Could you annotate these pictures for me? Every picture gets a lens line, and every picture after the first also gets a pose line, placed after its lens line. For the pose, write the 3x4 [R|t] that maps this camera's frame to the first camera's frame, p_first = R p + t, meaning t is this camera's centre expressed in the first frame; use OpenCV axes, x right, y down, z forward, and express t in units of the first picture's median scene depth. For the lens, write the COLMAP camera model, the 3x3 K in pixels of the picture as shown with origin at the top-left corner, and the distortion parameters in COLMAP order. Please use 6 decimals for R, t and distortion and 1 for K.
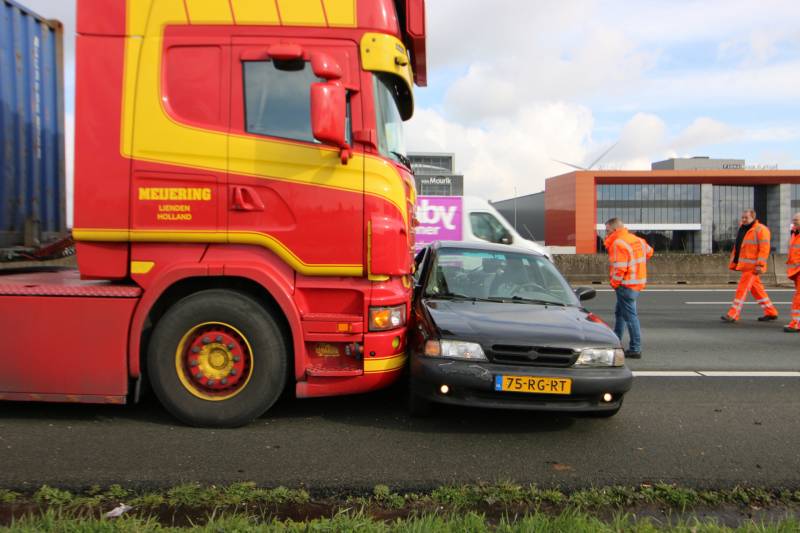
lens RADIAL K [[601.6, 0, 392.3], [0, 601.6, 263.6], [0, 0, 1]] dist [0.002070, 0.006910]
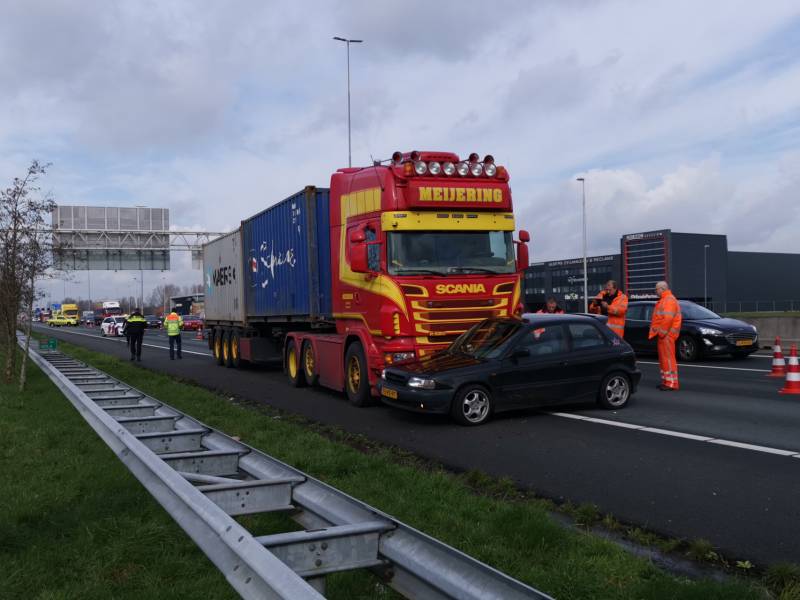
lens RADIAL K [[855.7, 0, 401.4], [0, 855.7, 299.8], [0, 0, 1]] dist [0.057187, 0.000000]
pose [[0.431174, -0.020760, -0.902030, 2.500392], [0.005704, 0.999778, -0.020283, -0.040464], [0.902251, 0.003600, 0.431197, -0.151754]]
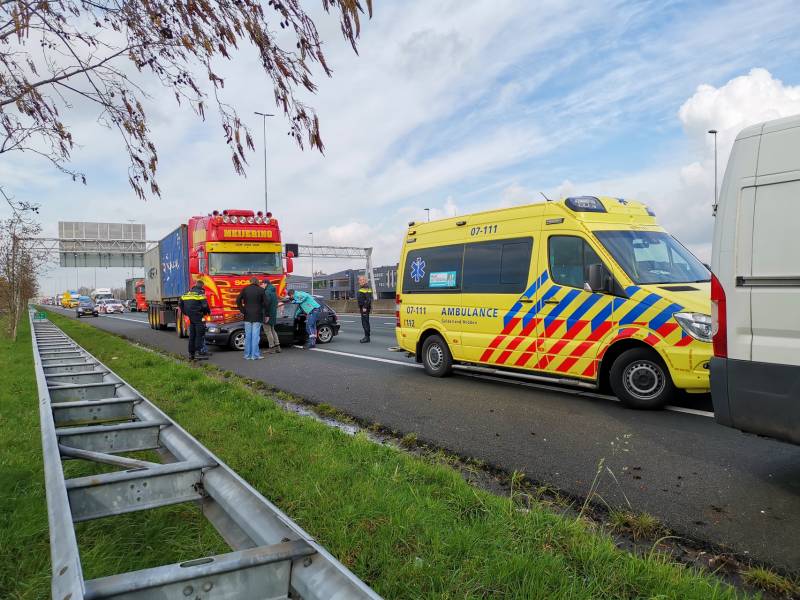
lens RADIAL K [[617.3, 0, 399.4], [0, 617.3, 293.0], [0, 0, 1]] dist [0.046573, -0.000726]
pose [[0.519060, -0.013662, -0.854629, 3.885589], [0.006311, 0.999906, -0.012151, -0.012451], [0.854715, 0.000914, 0.519097, 0.018044]]
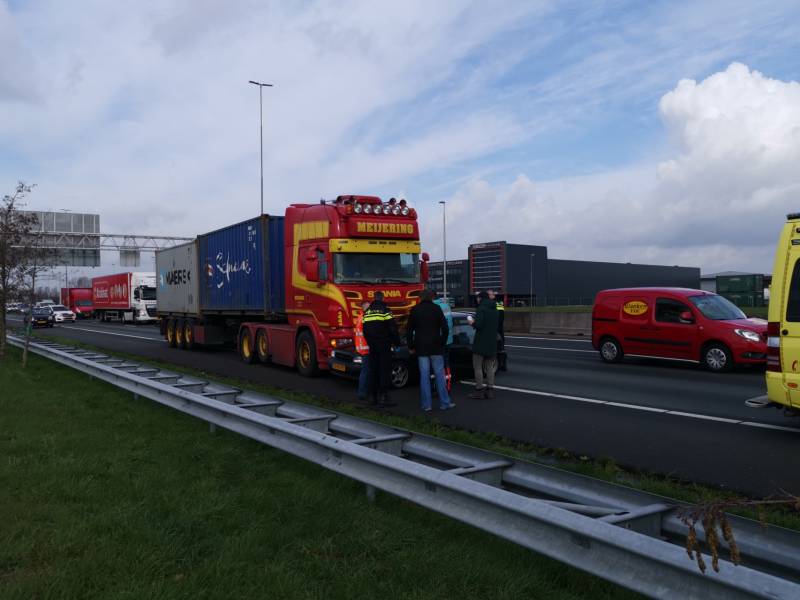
lens RADIAL K [[703.4, 0, 402.4], [0, 703.4, 298.4], [0, 0, 1]] dist [0.057894, -0.024259]
pose [[0.570006, -0.008888, -0.821593, 2.798030], [-0.003164, 0.999910, -0.013012, -0.069210], [0.821635, 0.010017, 0.569927, -0.568241]]
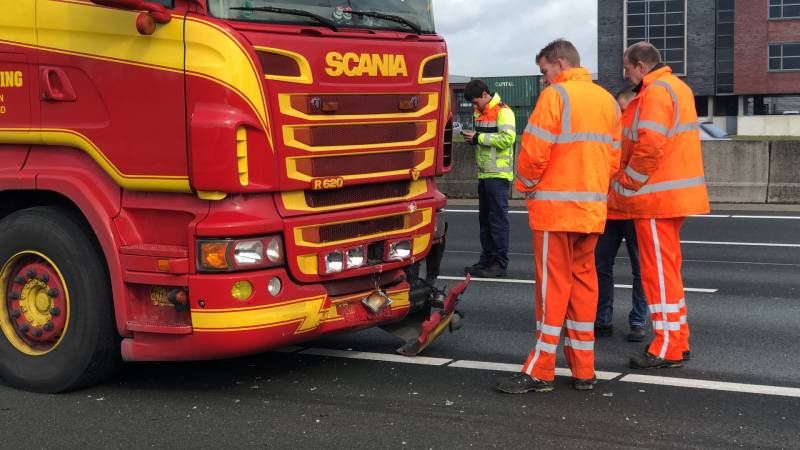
lens RADIAL K [[1439.2, 0, 405.3], [0, 1439.2, 255.9], [0, 0, 1]] dist [0.028413, 0.000000]
pose [[0.874425, 0.035157, -0.483886, 0.974335], [0.004389, 0.996757, 0.080351, -0.038541], [0.485142, -0.072385, 0.871435, -0.333505]]
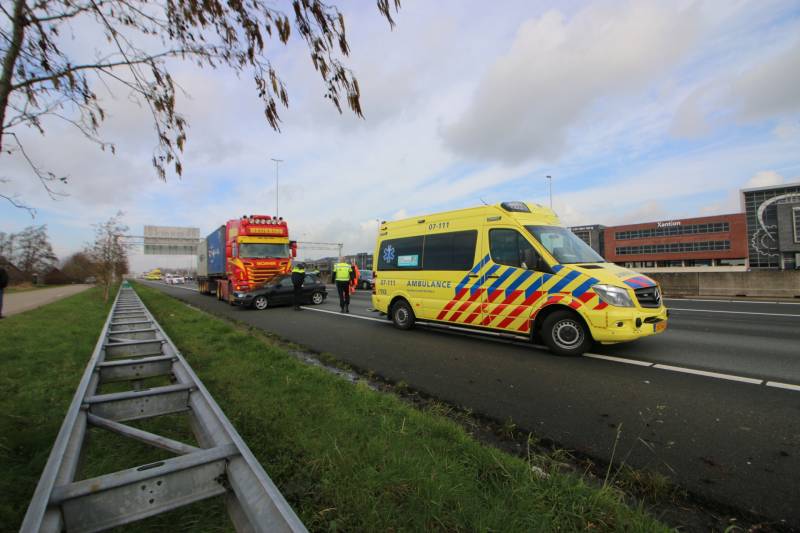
lens RADIAL K [[374.8, 0, 385.1], [0, 374.8, 258.6], [0, 0, 1]] dist [-0.009722, -0.005406]
pose [[0.580057, -0.040825, -0.813552, 3.559828], [0.003430, 0.998857, -0.047679, -0.008202], [0.814569, 0.024866, 0.579534, 0.104006]]
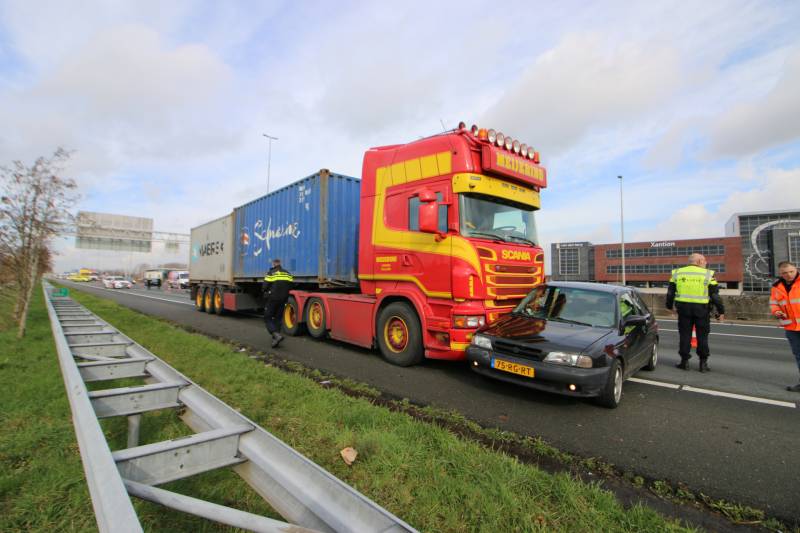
lens RADIAL K [[374.8, 0, 389.5], [0, 374.8, 255.2], [0, 0, 1]] dist [-0.009722, -0.005406]
pose [[0.693178, -0.042346, -0.719521, 0.680657], [-0.030533, 0.995651, -0.088012, -0.005199], [0.720119, 0.082978, 0.688871, 0.019947]]
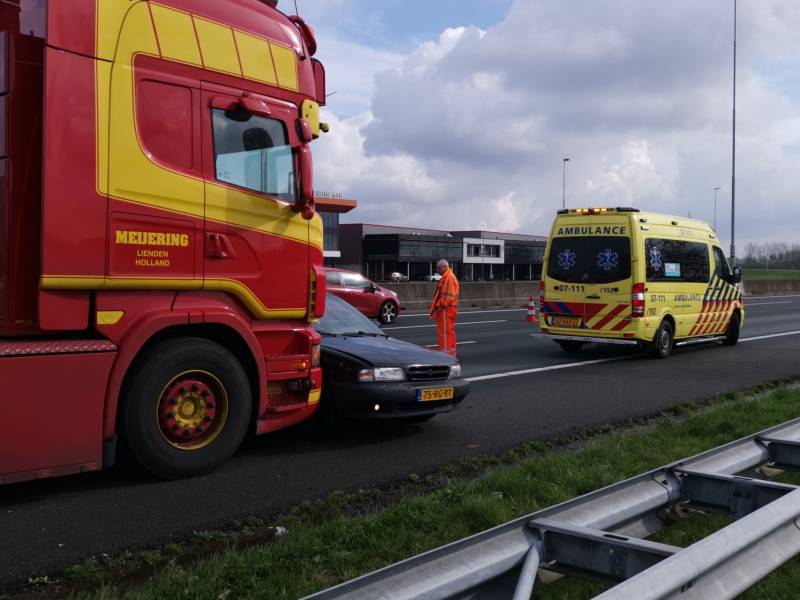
lens RADIAL K [[855.7, 0, 395.6], [0, 855.7, 308.3], [0, 0, 1]] dist [0.057187, 0.000000]
pose [[0.668938, -0.027485, 0.742810, -1.115039], [0.007374, 0.999512, 0.030342, -0.044563], [-0.743282, -0.014819, 0.668814, -0.187772]]
